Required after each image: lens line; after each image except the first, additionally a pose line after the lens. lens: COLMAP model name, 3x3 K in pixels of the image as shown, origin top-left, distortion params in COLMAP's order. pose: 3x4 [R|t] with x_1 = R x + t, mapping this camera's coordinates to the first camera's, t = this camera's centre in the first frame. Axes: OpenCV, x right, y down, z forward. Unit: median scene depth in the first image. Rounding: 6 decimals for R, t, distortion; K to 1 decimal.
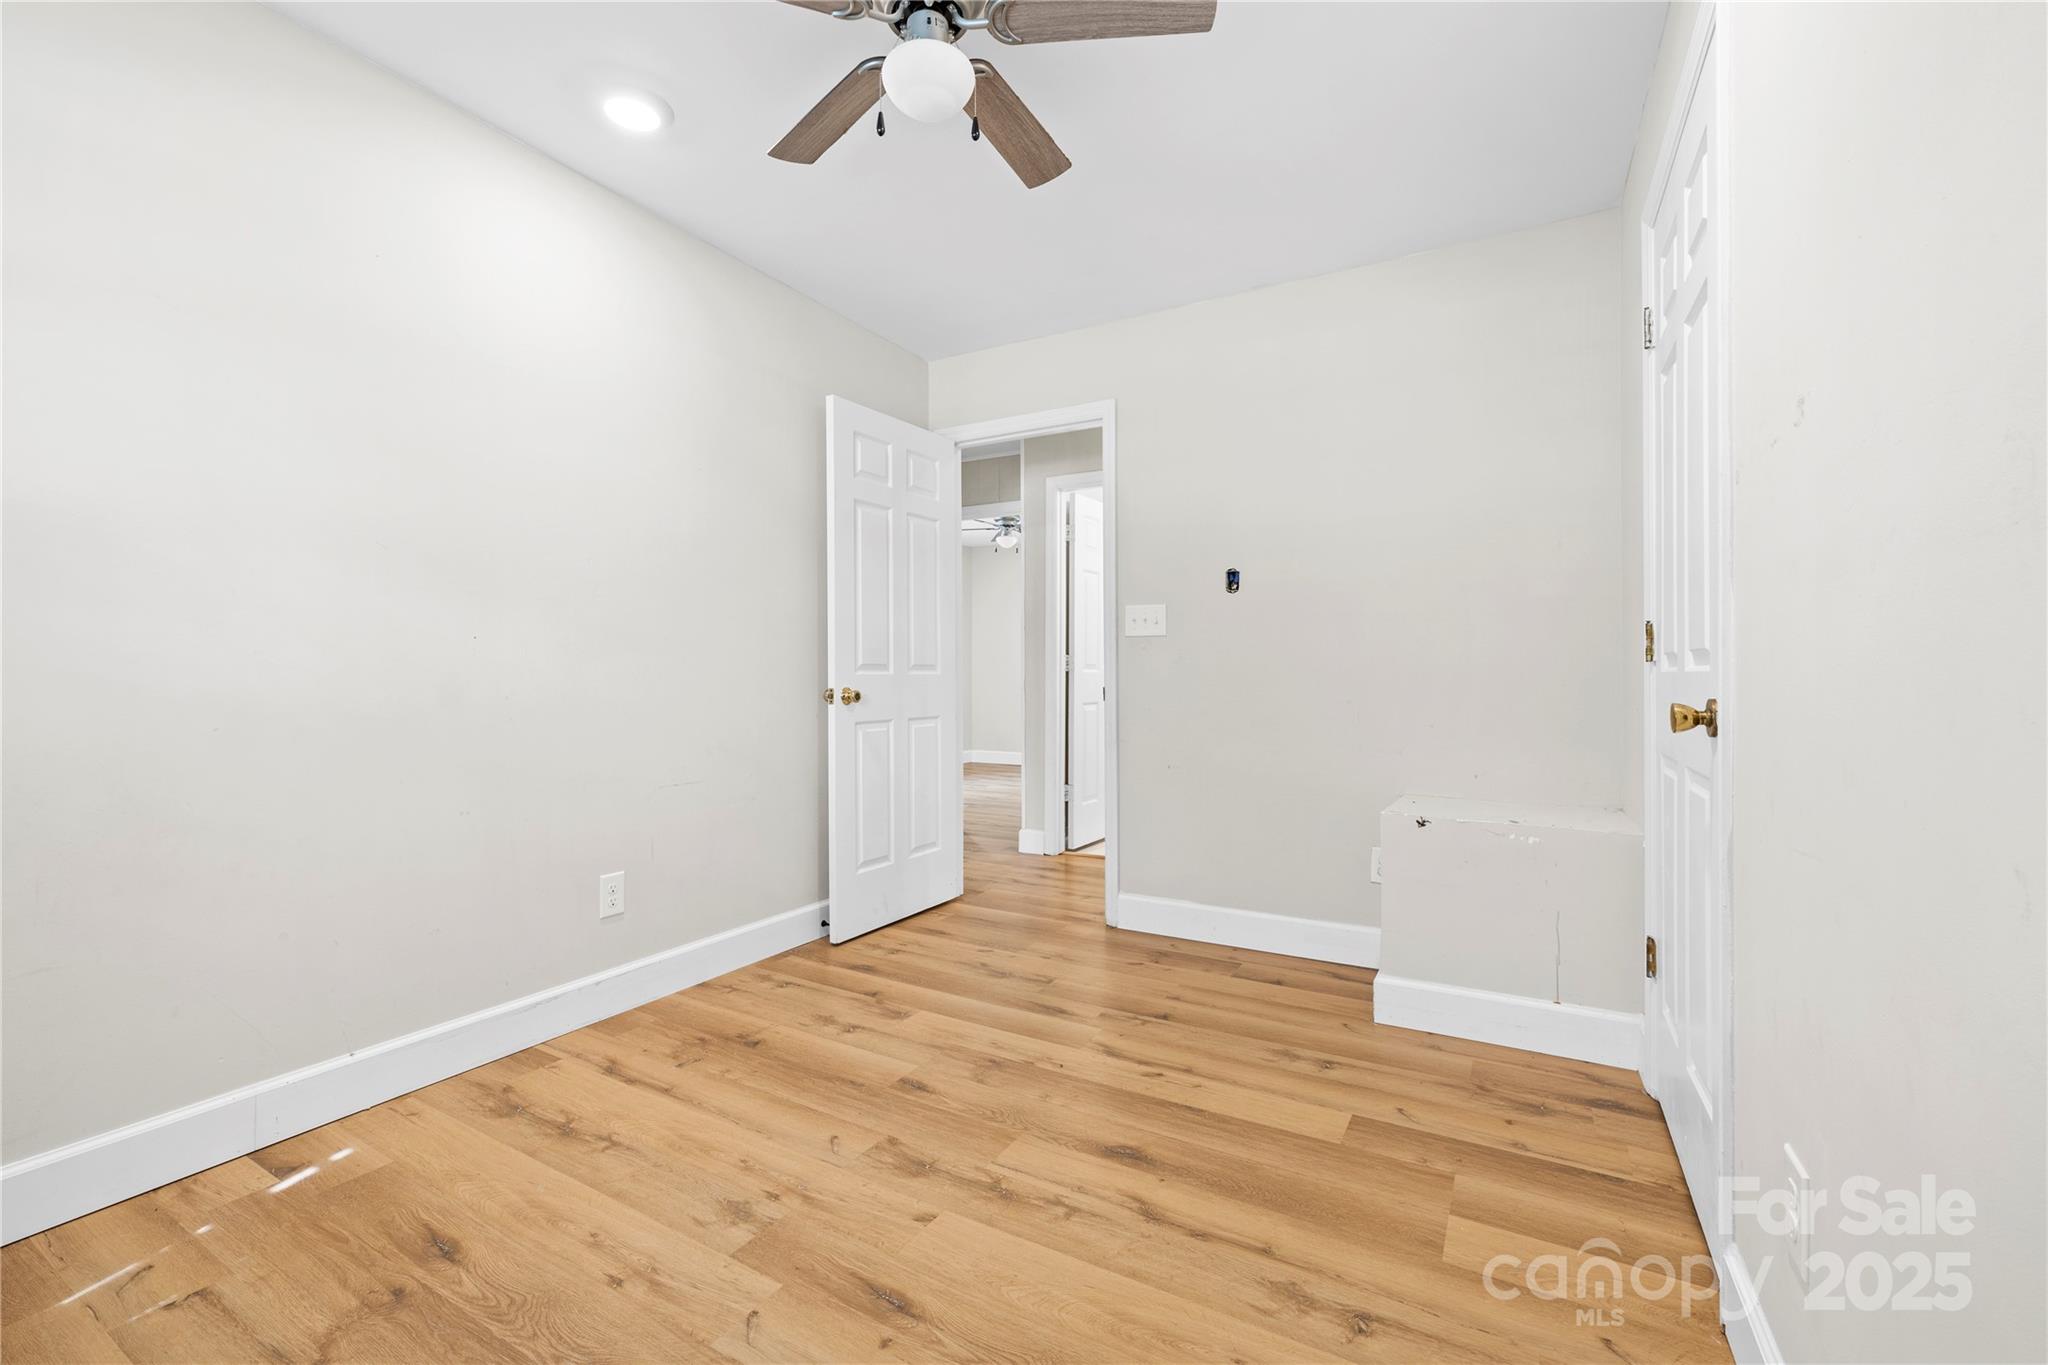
lens RADIAL K [[866.1, 0, 1017.0], [0, 866.1, 672.0], [0, 0, 1]] dist [0.001768, 0.000000]
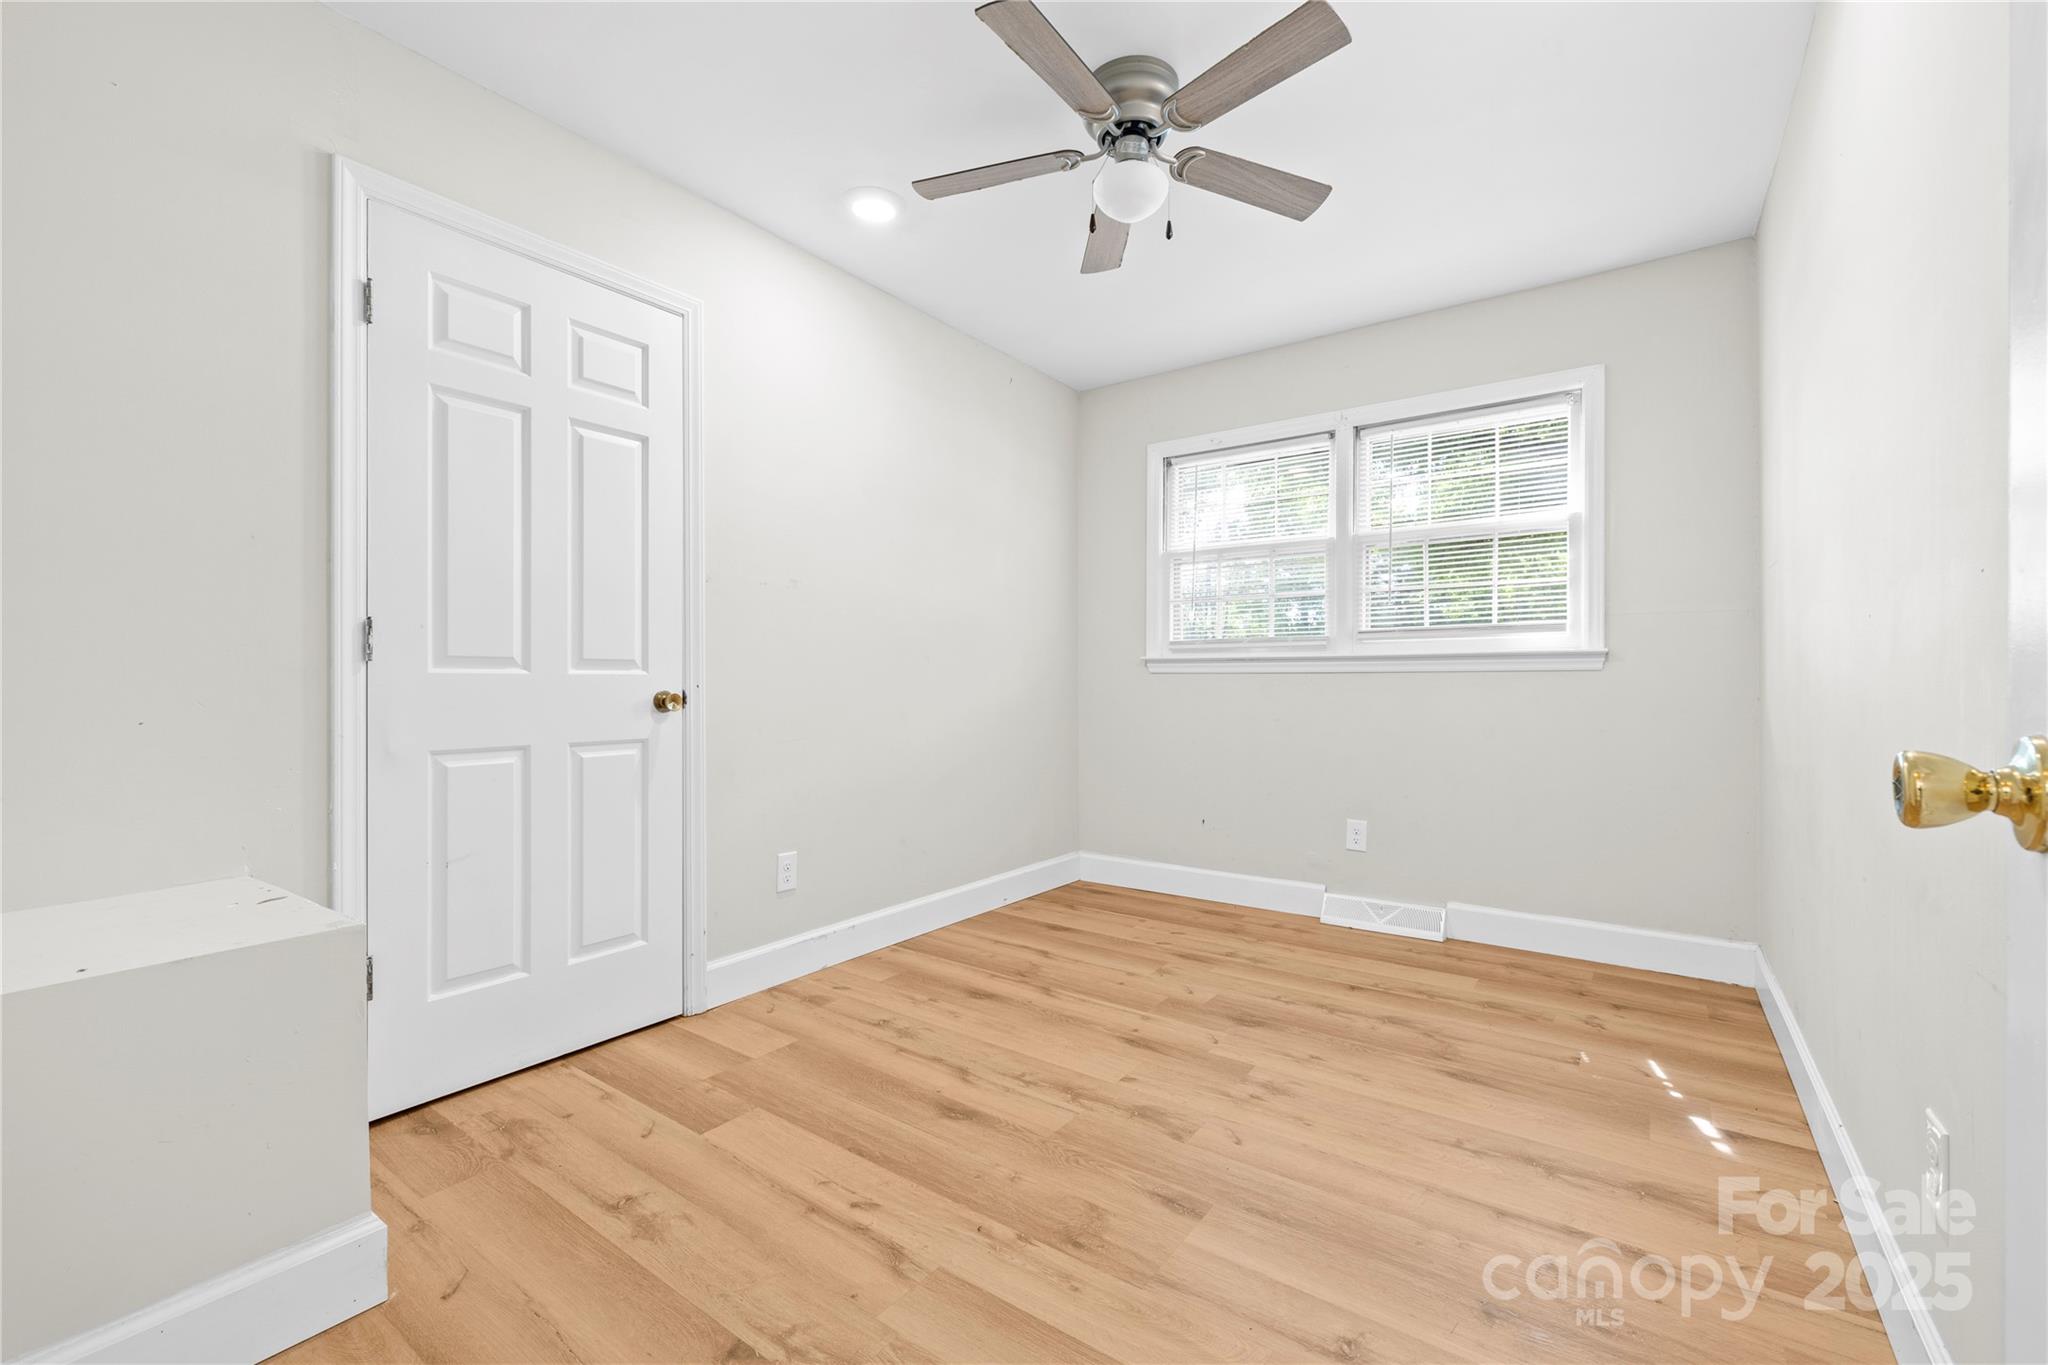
lens RADIAL K [[866.1, 0, 1033.1], [0, 866.1, 676.4], [0, 0, 1]] dist [0.001768, 0.000000]
pose [[-0.996550, 0.000215, 0.082996, -0.061711], [-0.000557, 0.999957, -0.009275, 0.014383], [-0.082994, -0.009289, -0.996507, 2.071318]]
